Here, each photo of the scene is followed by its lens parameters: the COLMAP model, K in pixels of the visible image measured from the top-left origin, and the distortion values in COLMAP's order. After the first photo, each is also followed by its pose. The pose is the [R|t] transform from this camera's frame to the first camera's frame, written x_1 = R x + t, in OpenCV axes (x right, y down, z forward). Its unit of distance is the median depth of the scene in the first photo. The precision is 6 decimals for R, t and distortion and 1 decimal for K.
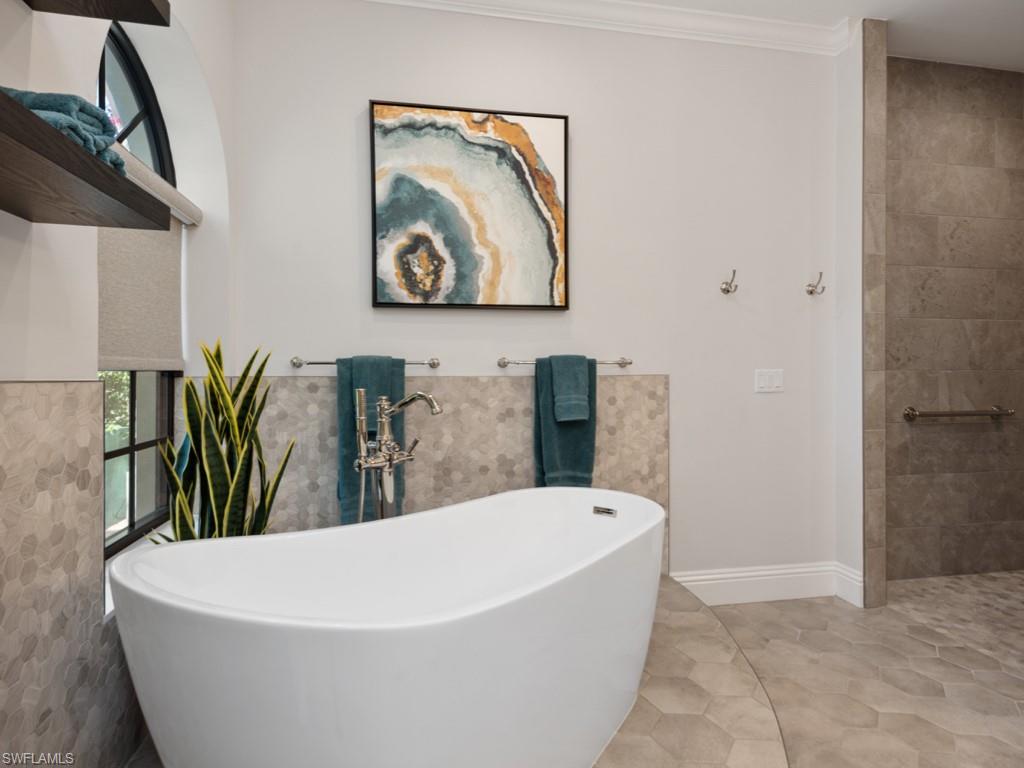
lens RADIAL K [[517.0, 0, 514.0], [0, 517.0, 379.2], [0, 0, 1]] dist [0.003572, 0.000173]
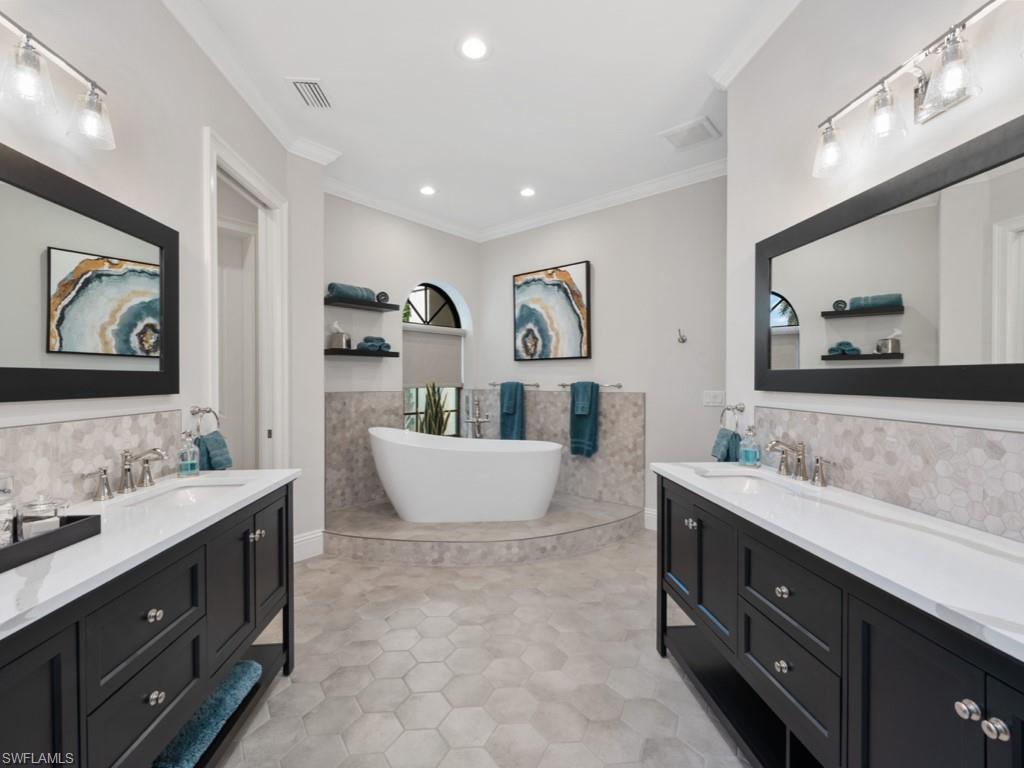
lens RADIAL K [[463.9, 0, 510.4], [0, 463.9, 382.4], [0, 0, 1]] dist [-0.000644, -0.000190]
pose [[0.626506, 0.010305, -0.779348, 1.320667], [-0.008078, 0.999945, 0.006728, -0.053880], [0.779374, 0.002080, 0.626555, -0.340209]]
